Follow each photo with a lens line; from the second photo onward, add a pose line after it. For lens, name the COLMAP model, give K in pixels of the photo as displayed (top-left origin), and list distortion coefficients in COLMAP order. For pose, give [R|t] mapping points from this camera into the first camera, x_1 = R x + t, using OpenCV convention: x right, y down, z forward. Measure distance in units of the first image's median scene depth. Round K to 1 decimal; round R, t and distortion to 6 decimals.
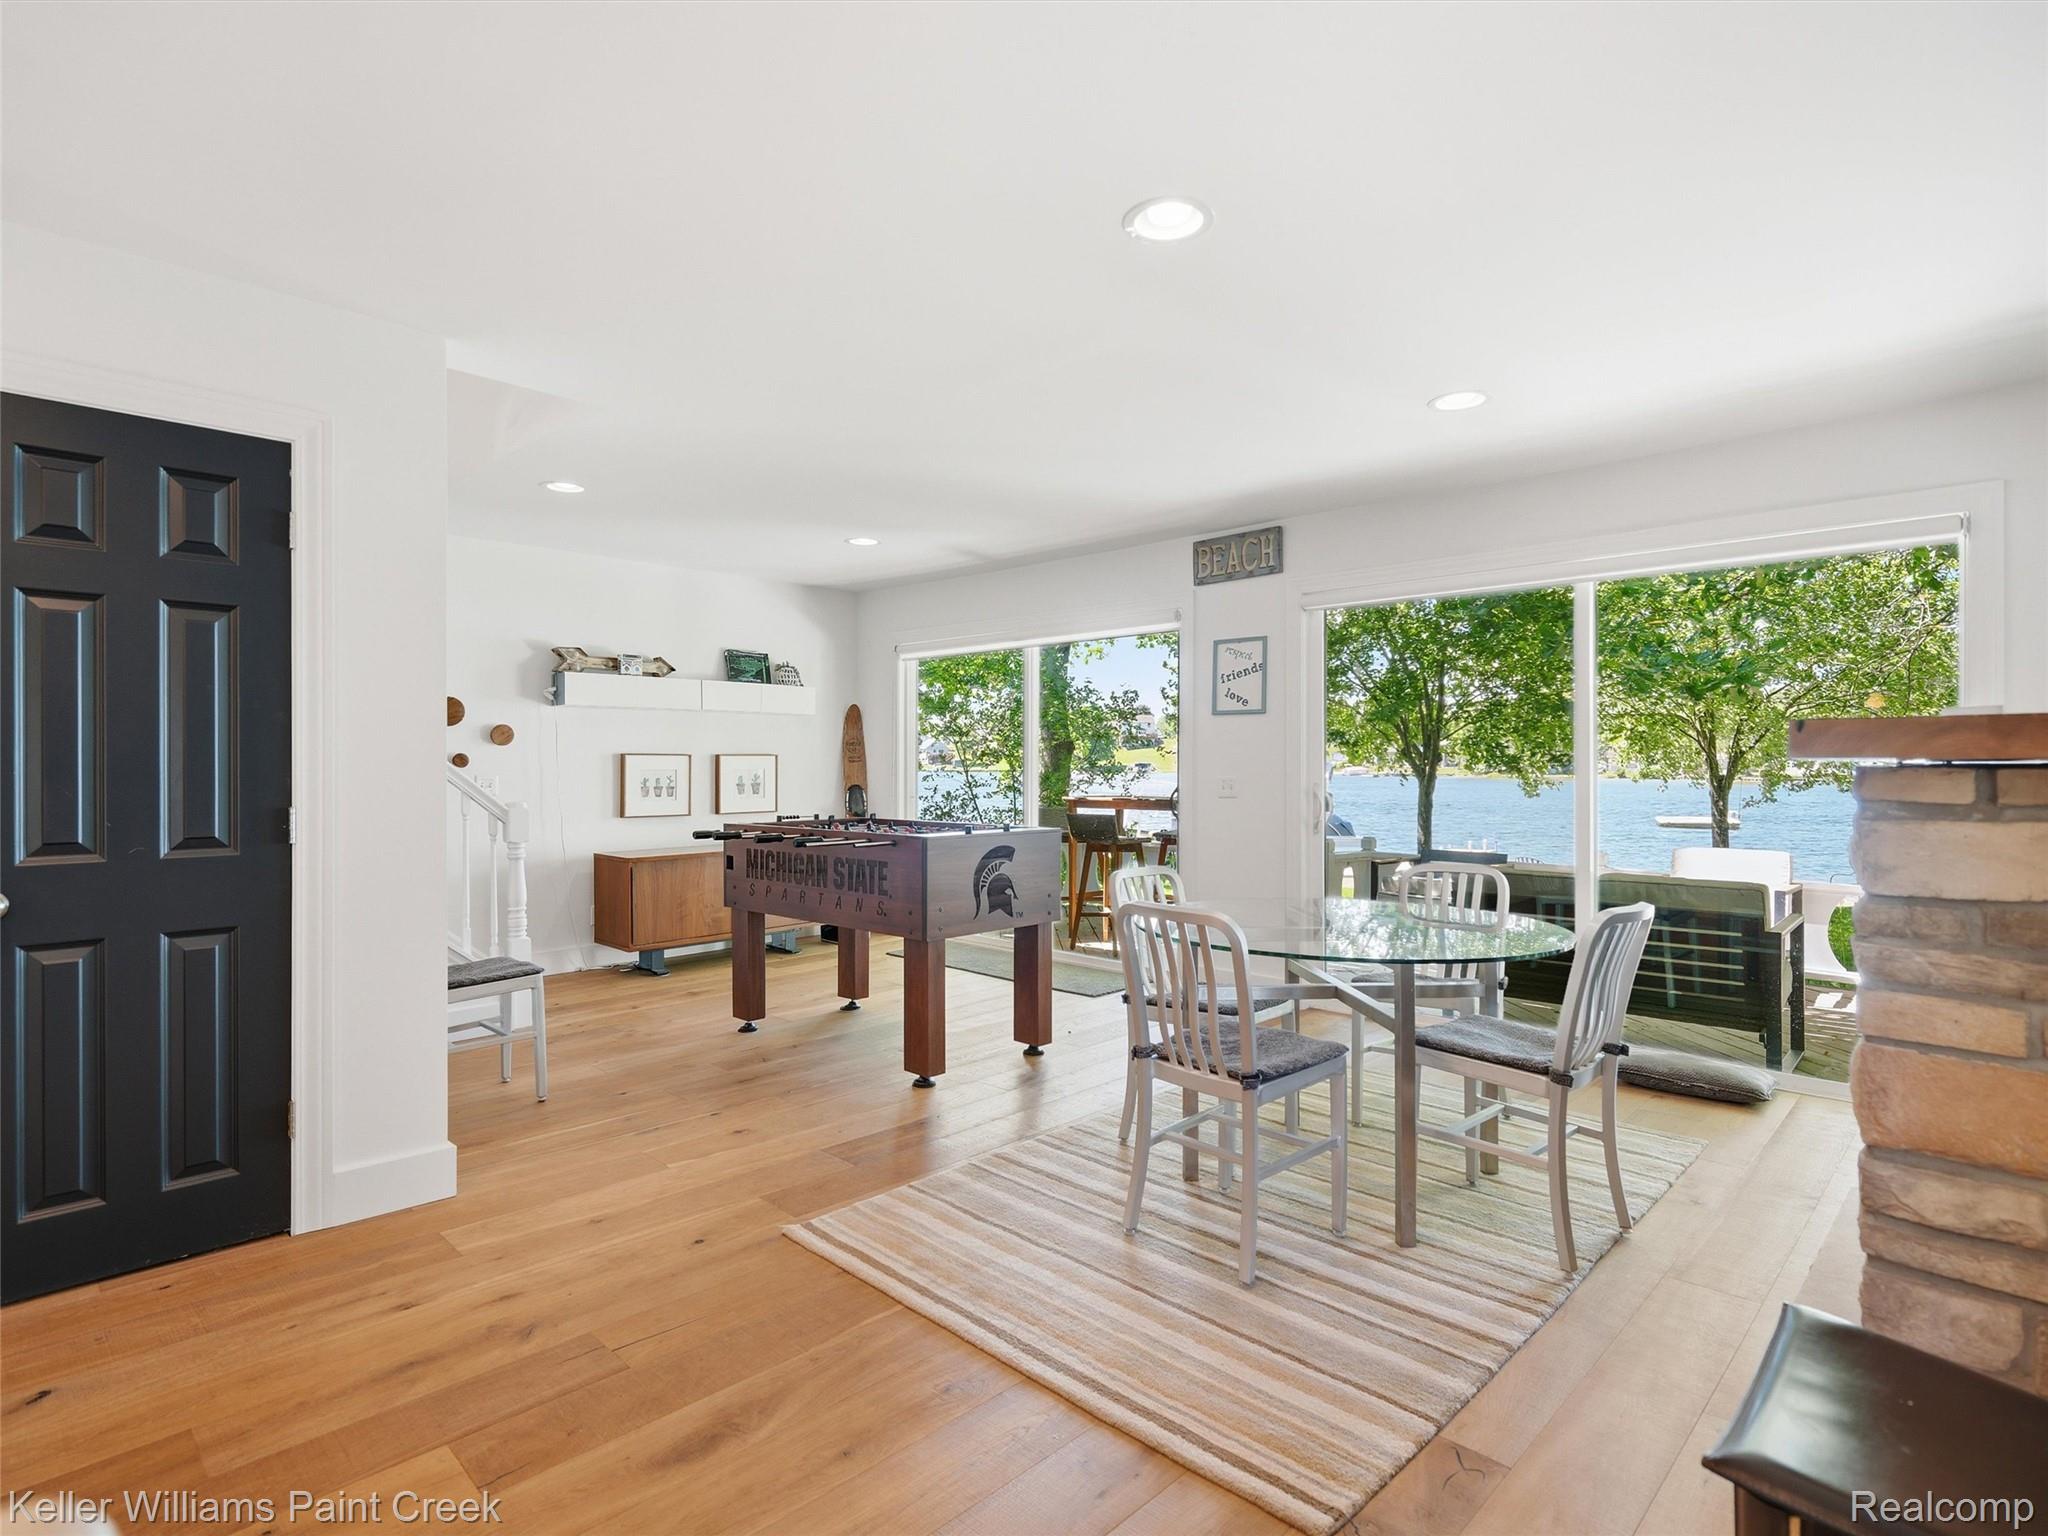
lens RADIAL K [[1053.4, 0, 1024.0], [0, 1053.4, 768.0], [0, 0, 1]] dist [-0.000983, -0.000714]
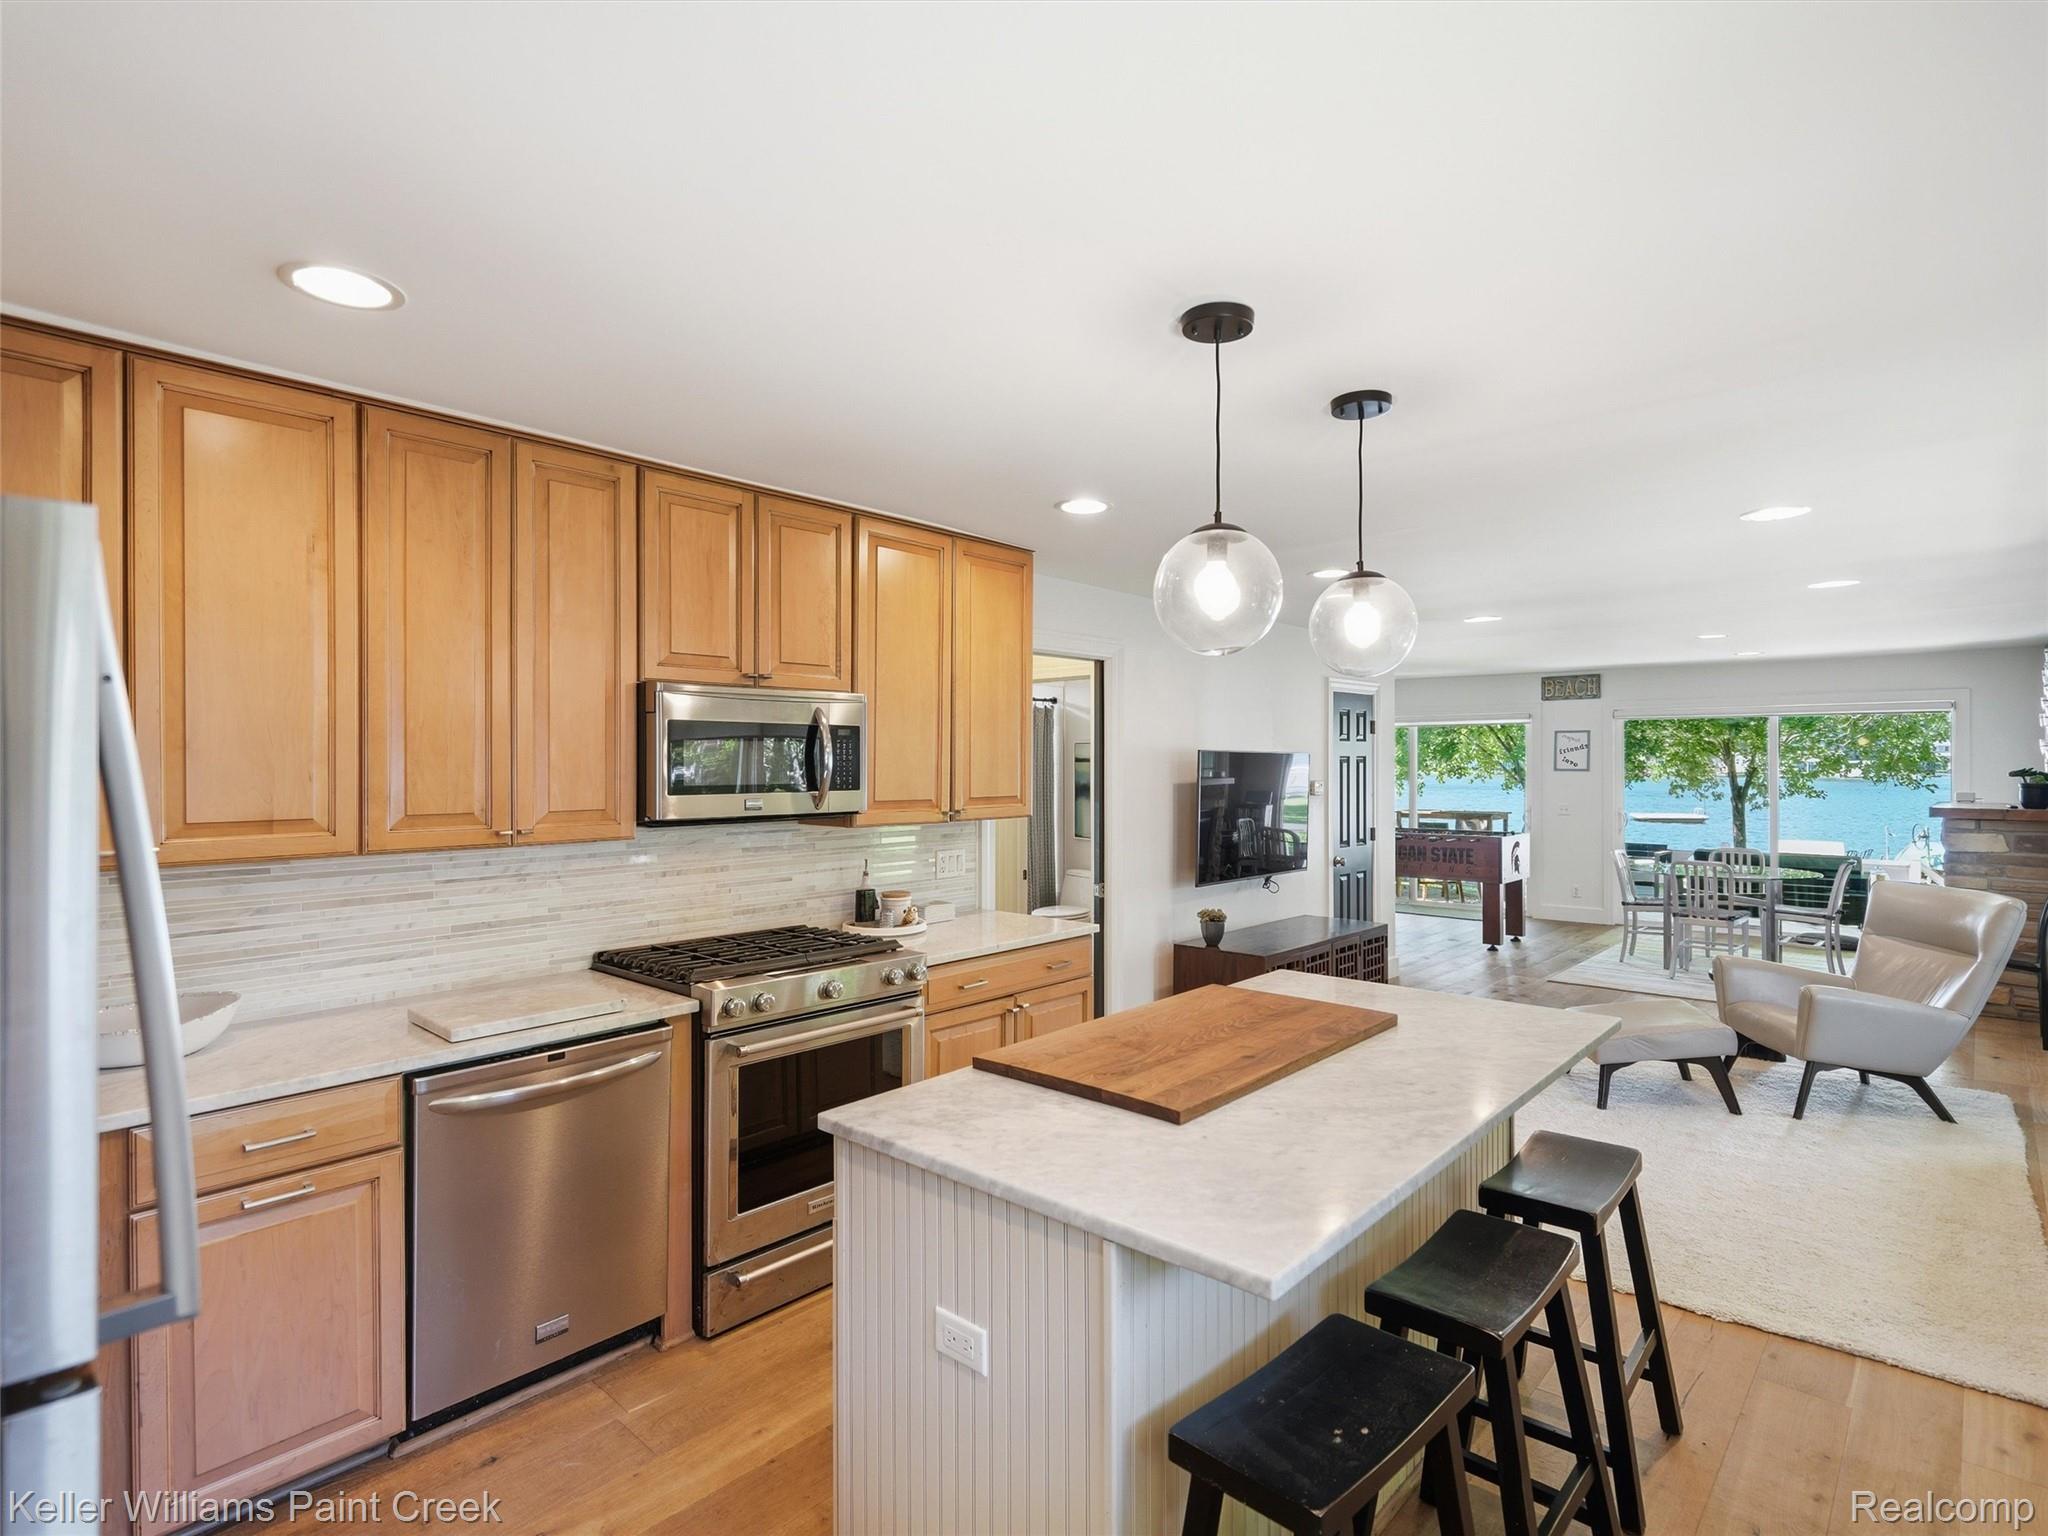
lens RADIAL K [[1053.4, 0, 1024.0], [0, 1053.4, 768.0], [0, 0, 1]] dist [-0.000983, -0.000714]
pose [[0.999338, -0.003396, 0.036217, -0.830046], [0.003293, 0.999990, 0.002918, -0.063779], [-0.036227, -0.002797, 0.999340, -0.834171]]
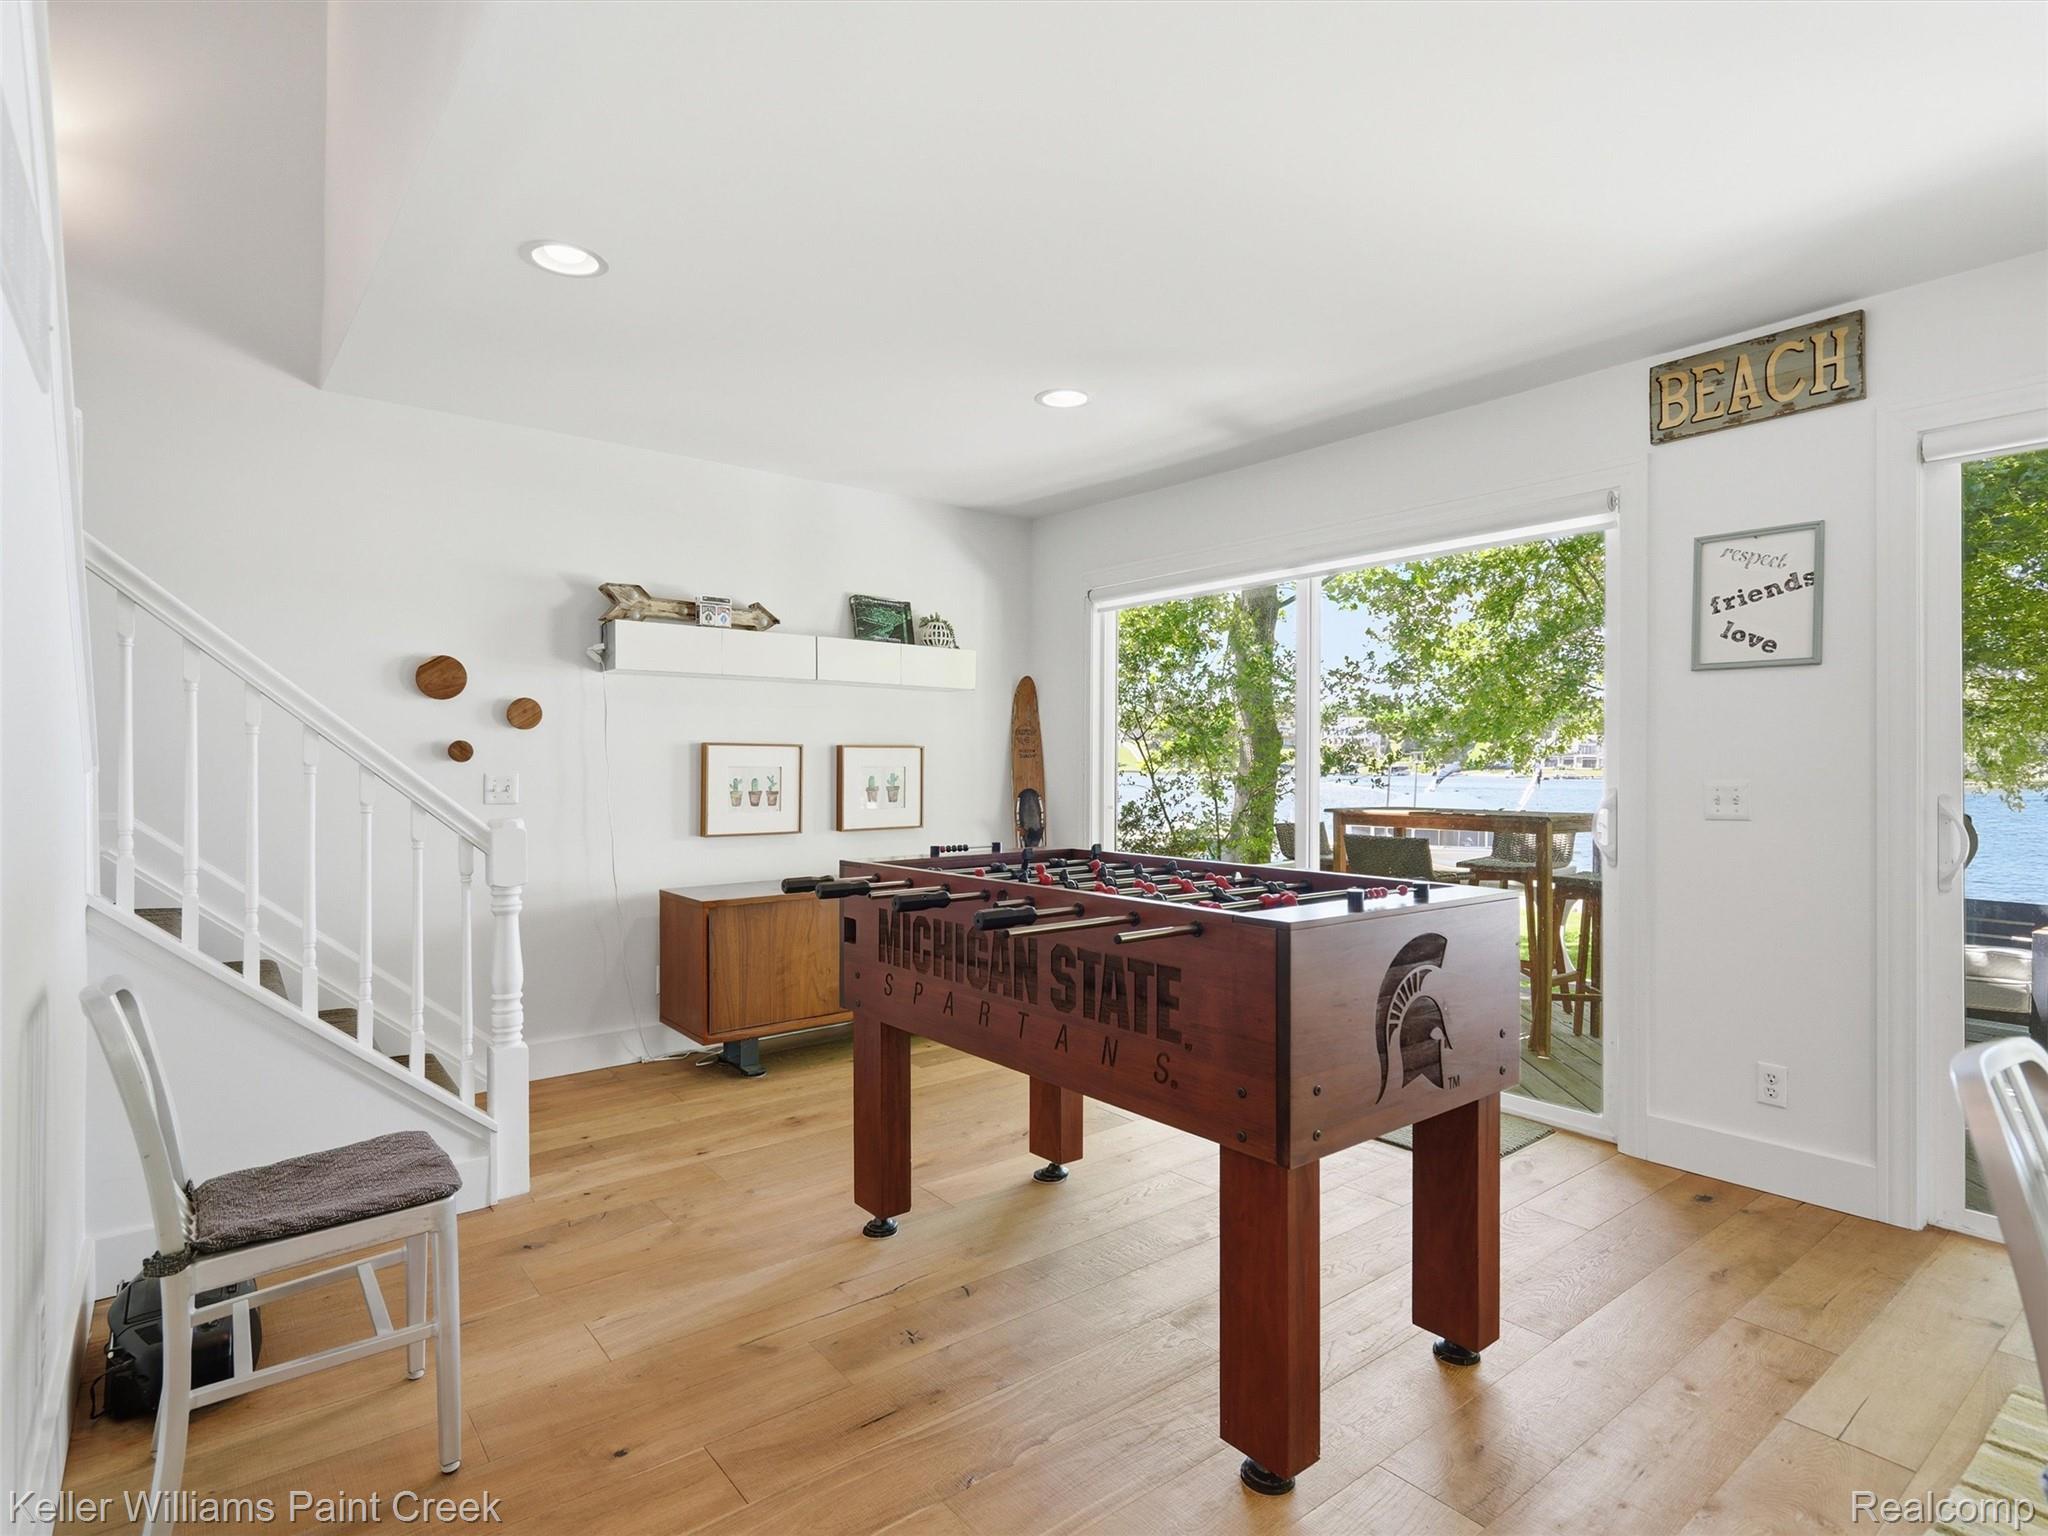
lens RADIAL K [[1068.6, 0, 1005.5], [0, 1068.6, 761.9], [0, 0, 1]] dist [-0.000830, -0.000592]
pose [[0.990142, 0.002596, -0.140043, -0.102375], [-0.003390, 0.999979, -0.005432, 0.001879], [0.140026, 0.005853, 0.990131, 0.388995]]
